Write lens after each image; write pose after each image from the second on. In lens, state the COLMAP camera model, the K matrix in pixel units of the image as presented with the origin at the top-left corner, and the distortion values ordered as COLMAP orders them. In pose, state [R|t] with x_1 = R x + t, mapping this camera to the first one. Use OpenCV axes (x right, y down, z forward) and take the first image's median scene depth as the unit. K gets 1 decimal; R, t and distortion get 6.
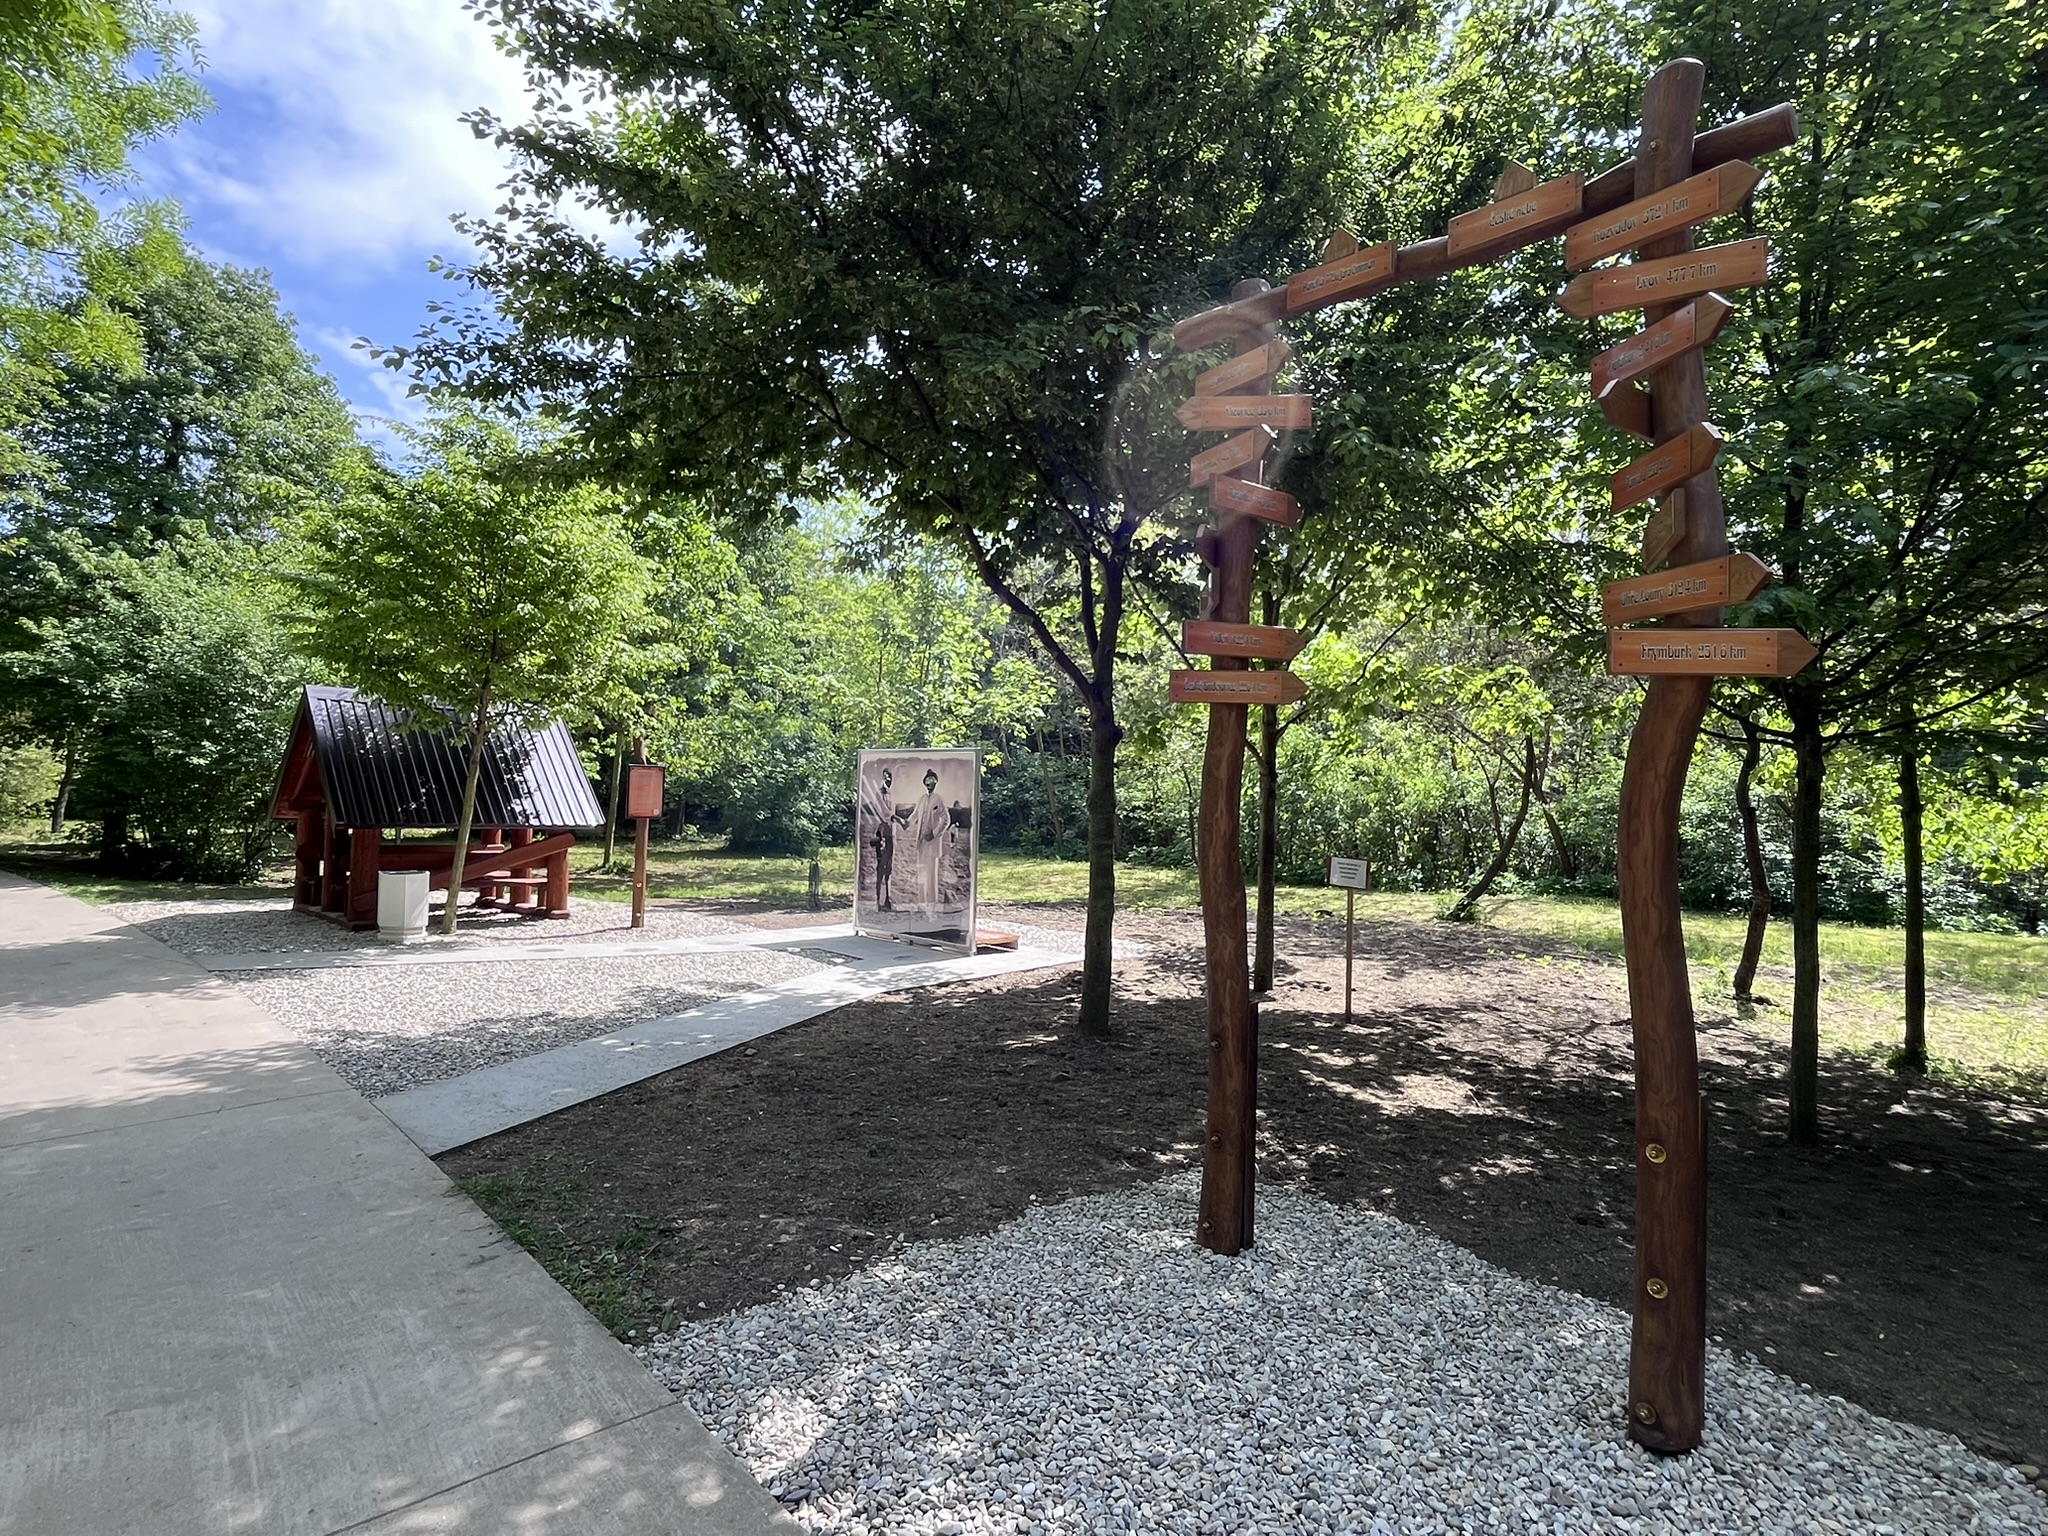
lens RADIAL K [[1228.5, 0, 1023.3], [0, 1228.5, 765.5], [0, 0, 1]] dist [-0.002869, -0.000051]
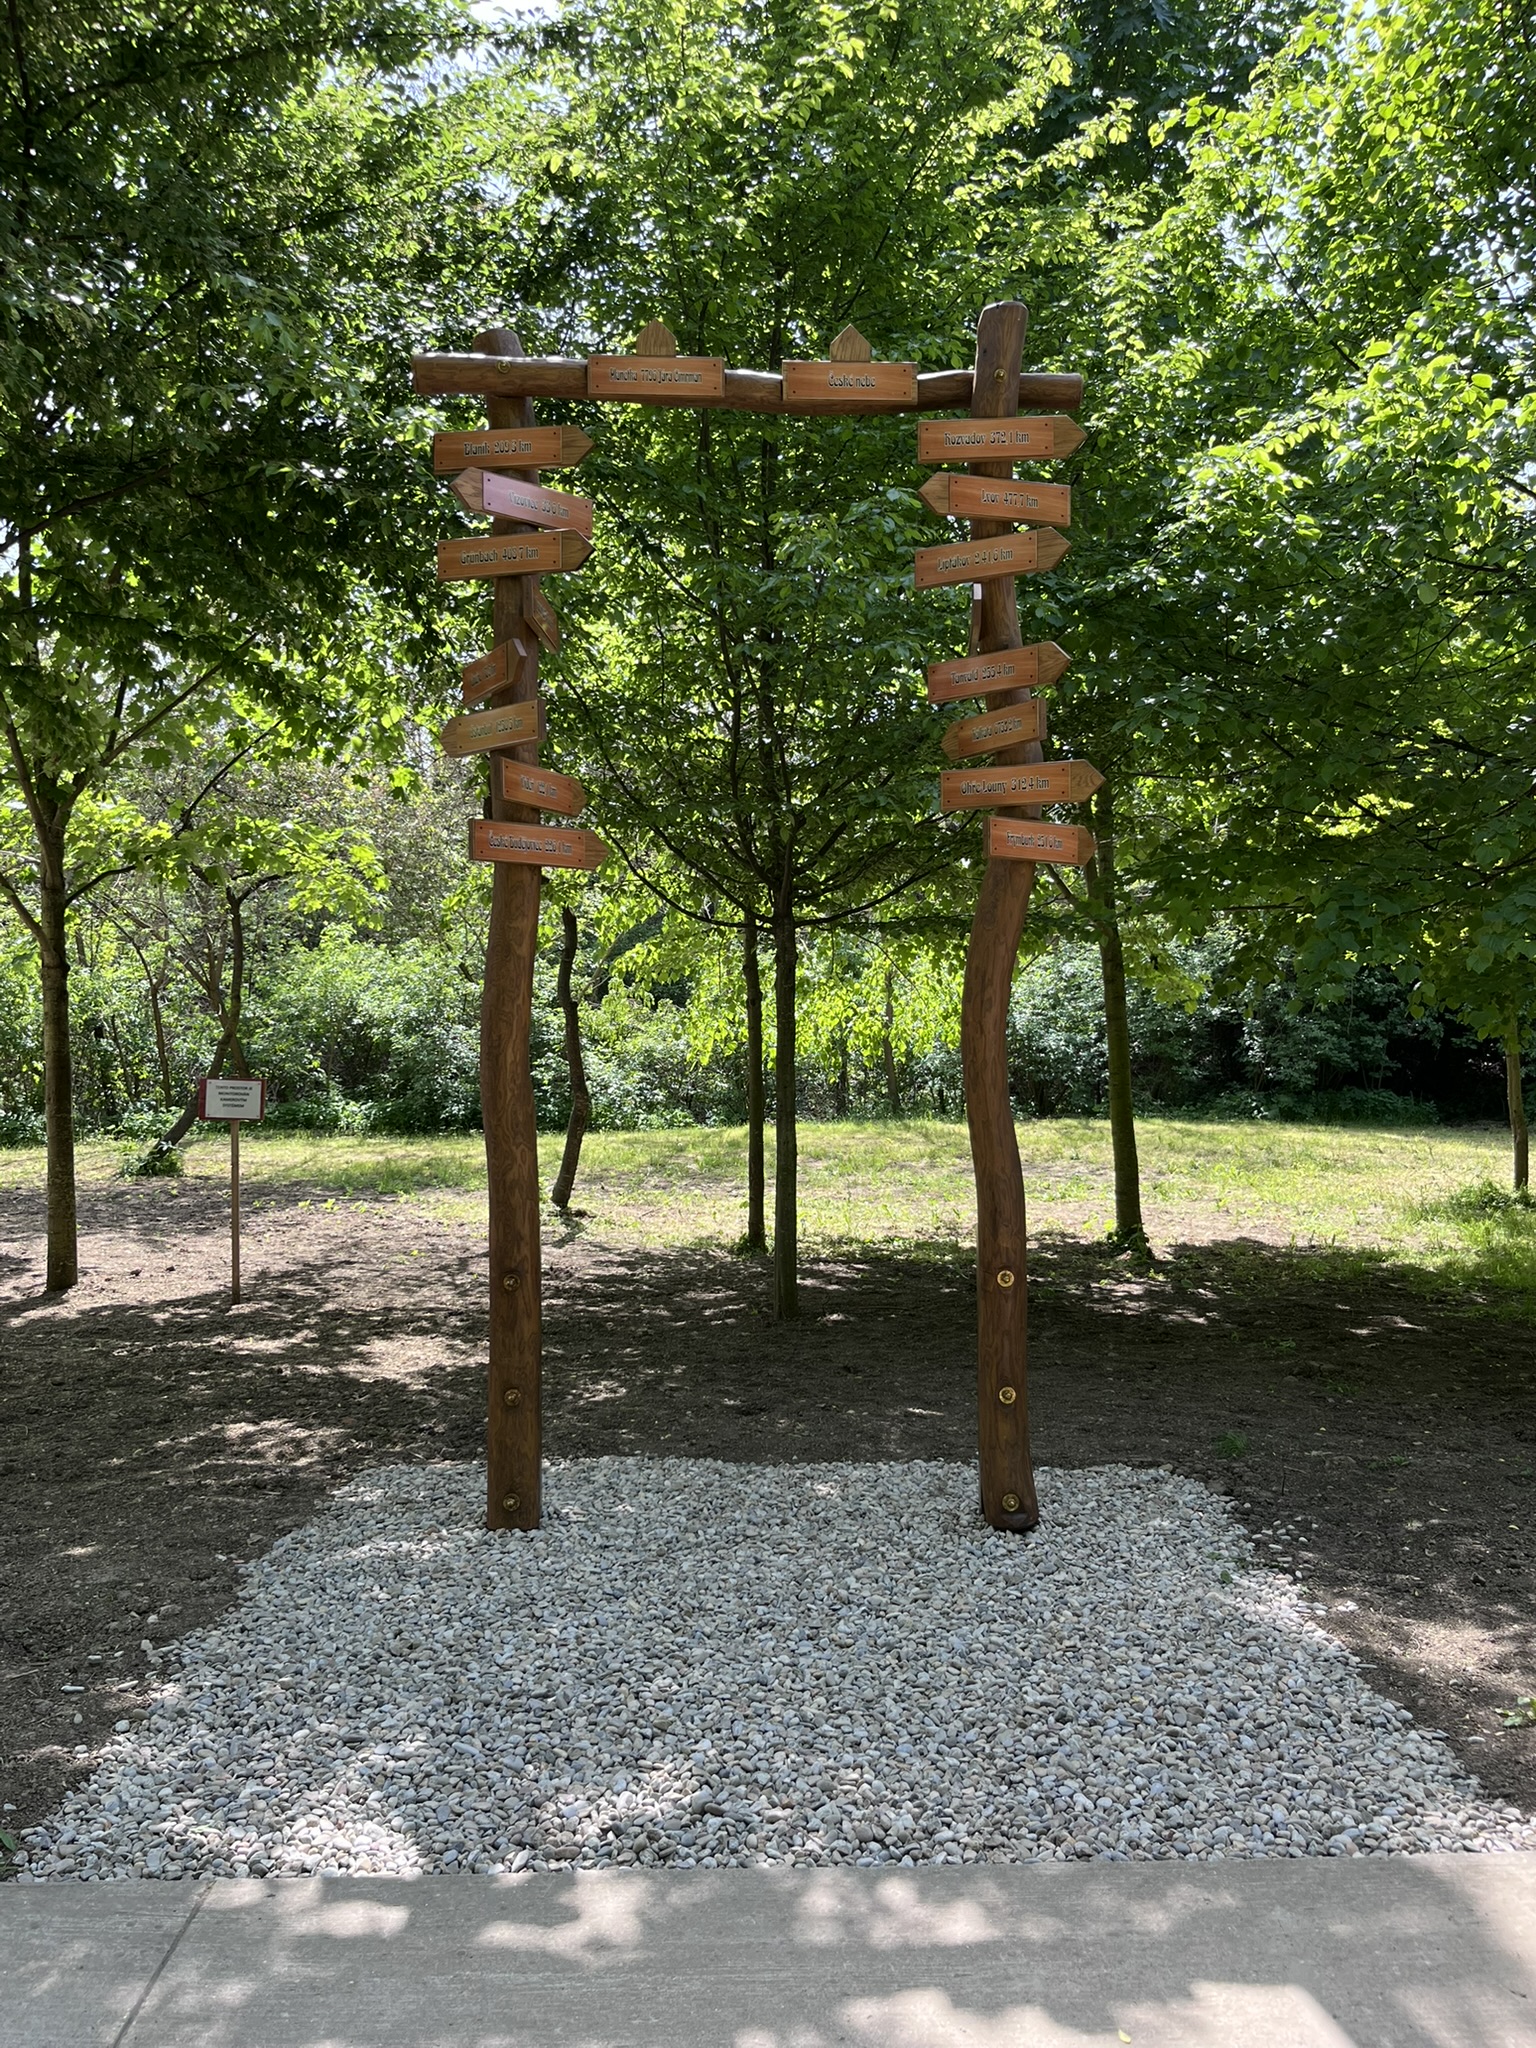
lens RADIAL K [[1547.9, 0, 767.7], [0, 1547.9, 1021.8], [0, 0, 1]] dist [0.039086, 0.000980]
pose [[0.654358, -0.038075, 0.755226, -0.507211], [0.011929, 0.999127, 0.040036, -0.035010], [-0.756091, -0.017189, 0.654241, 0.062359]]
